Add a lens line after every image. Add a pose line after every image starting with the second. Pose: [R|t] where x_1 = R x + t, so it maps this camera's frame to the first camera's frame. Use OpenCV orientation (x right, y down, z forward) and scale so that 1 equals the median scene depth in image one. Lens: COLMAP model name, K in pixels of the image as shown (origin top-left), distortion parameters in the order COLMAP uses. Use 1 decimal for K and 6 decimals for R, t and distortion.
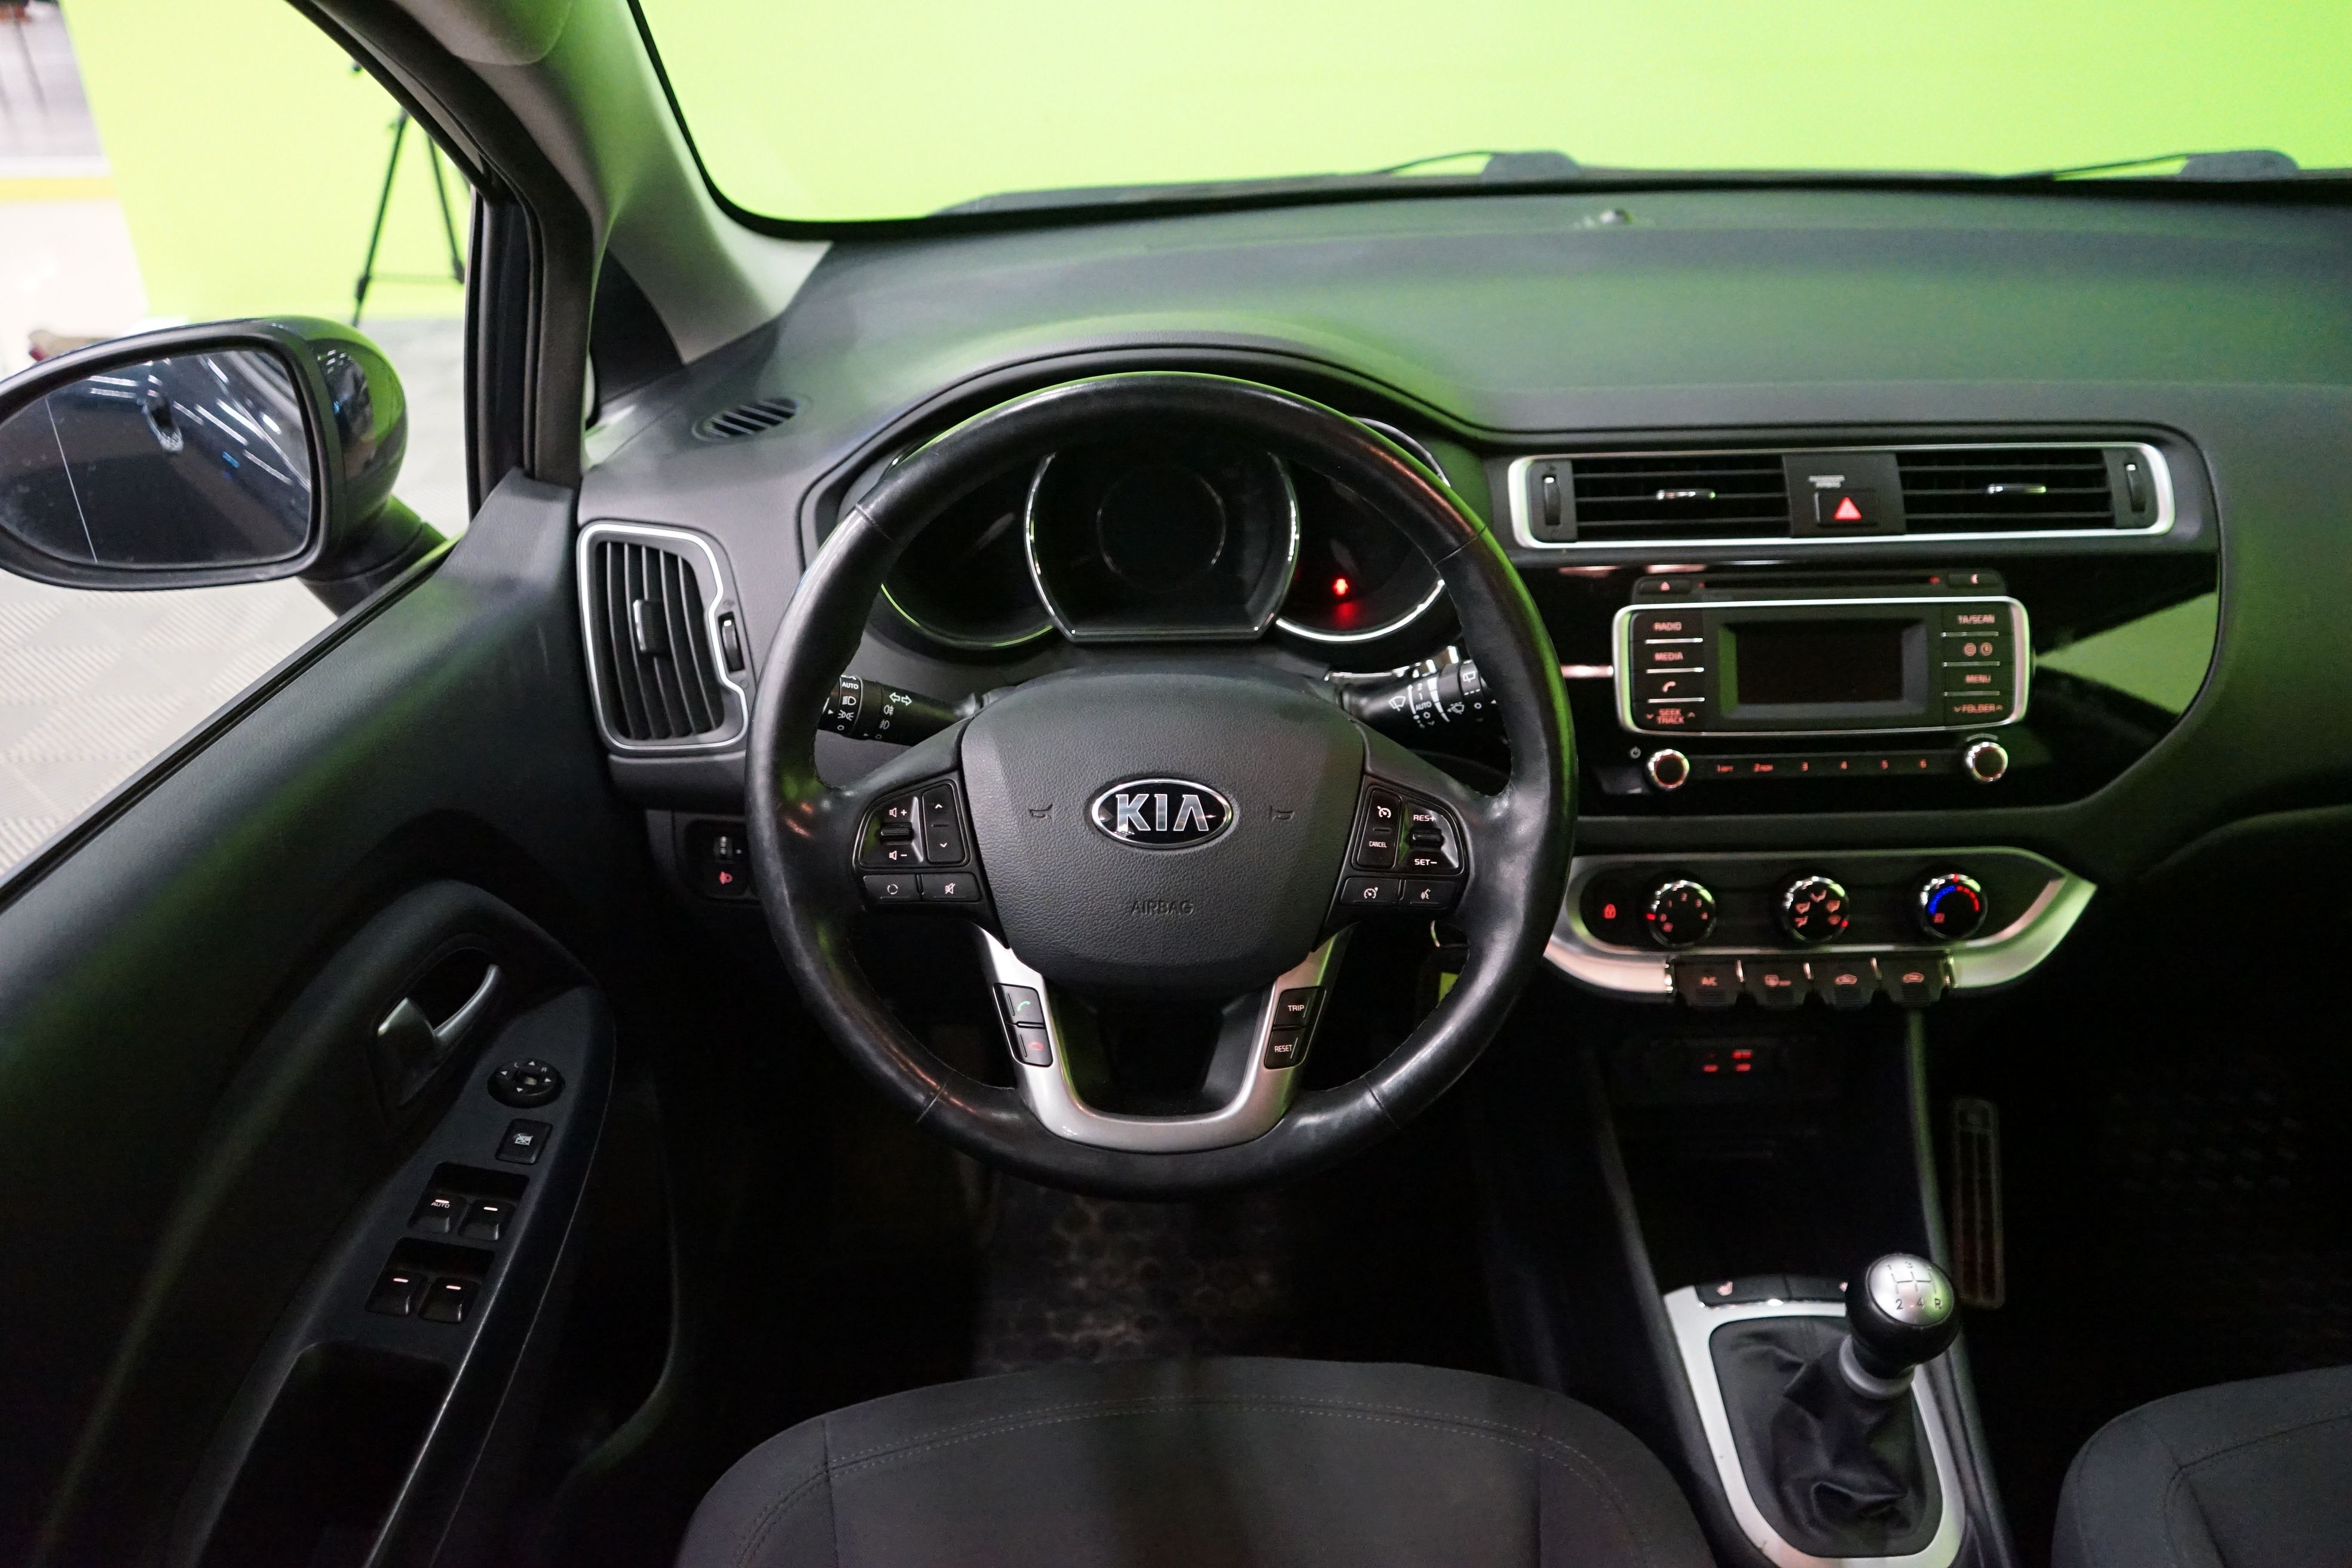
lens RADIAL K [[1822.5, 0, 1172.2], [0, 1822.5, 787.8], [0, 0, 1]] dist [0.012712, 0.000016]
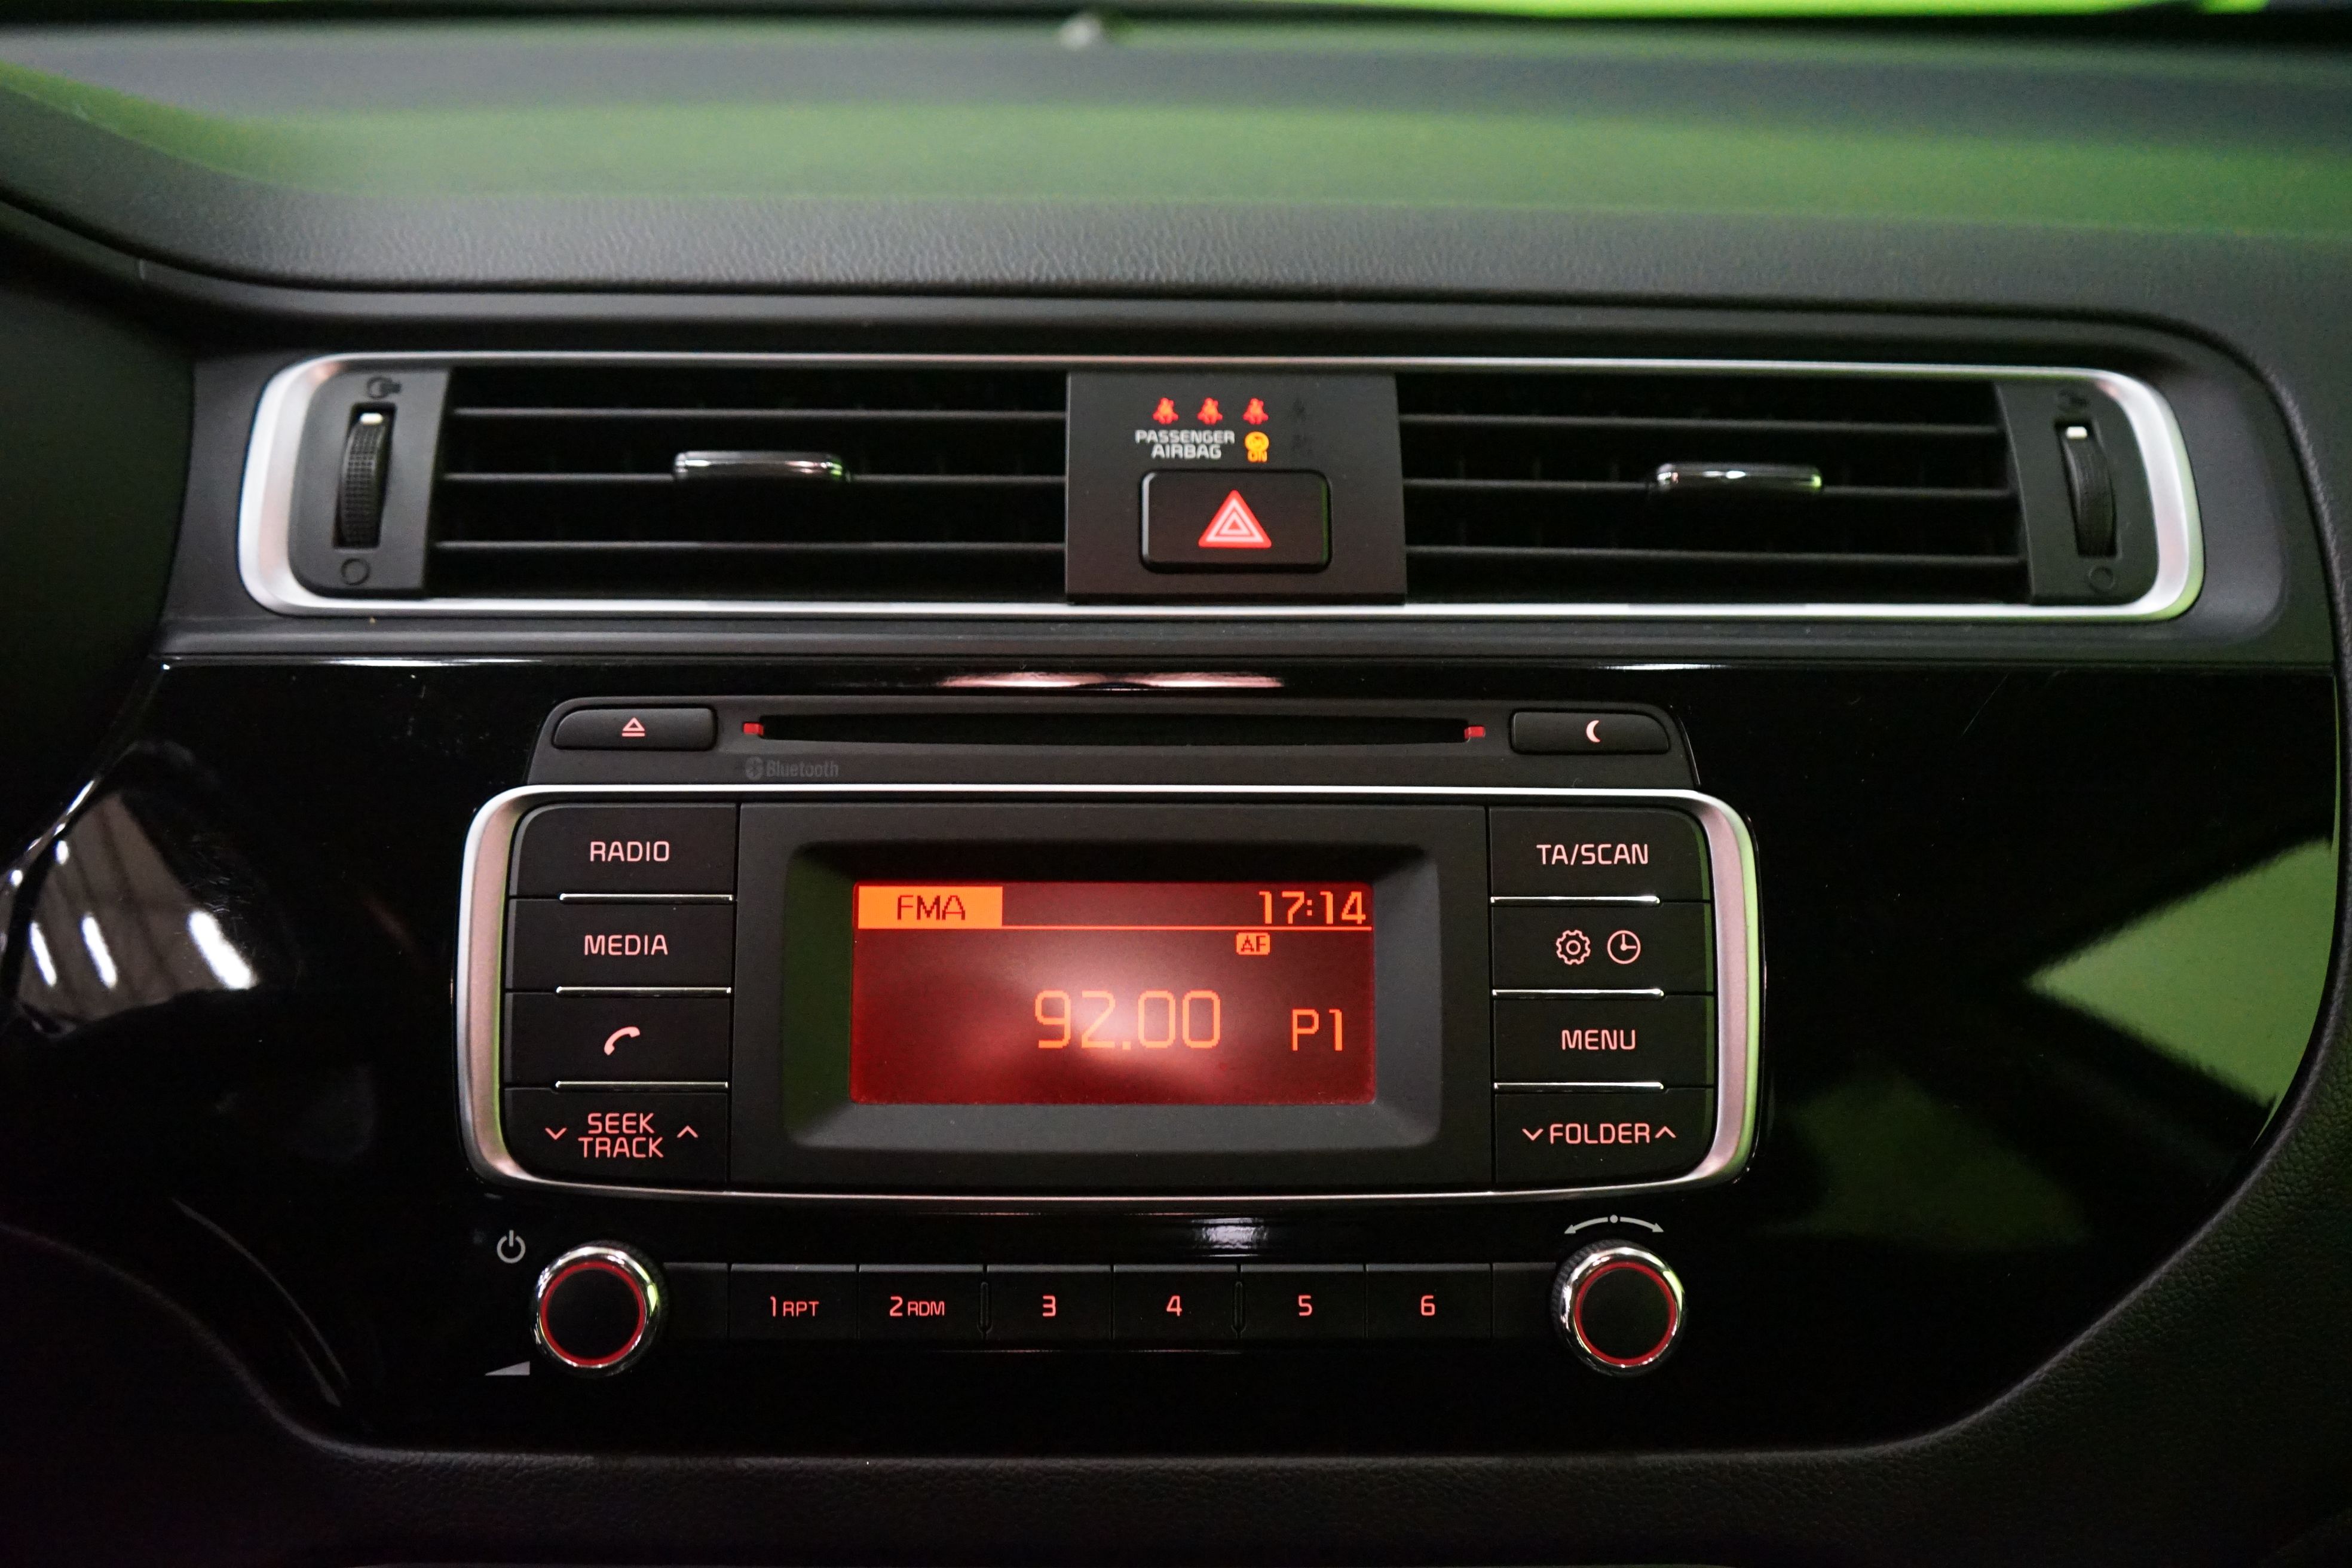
lens RADIAL K [[2338.4, 0, 1178.0], [0, 2338.4, 779.9], [0, 0, 1]] dist [-0.006423, 0.000000]
pose [[0.999713, 0.023788, -0.002912, 0.363769], [-0.023956, 0.988533, -0.149091, -0.041312], [-0.000668, 0.149118, 0.988819, 0.583795]]
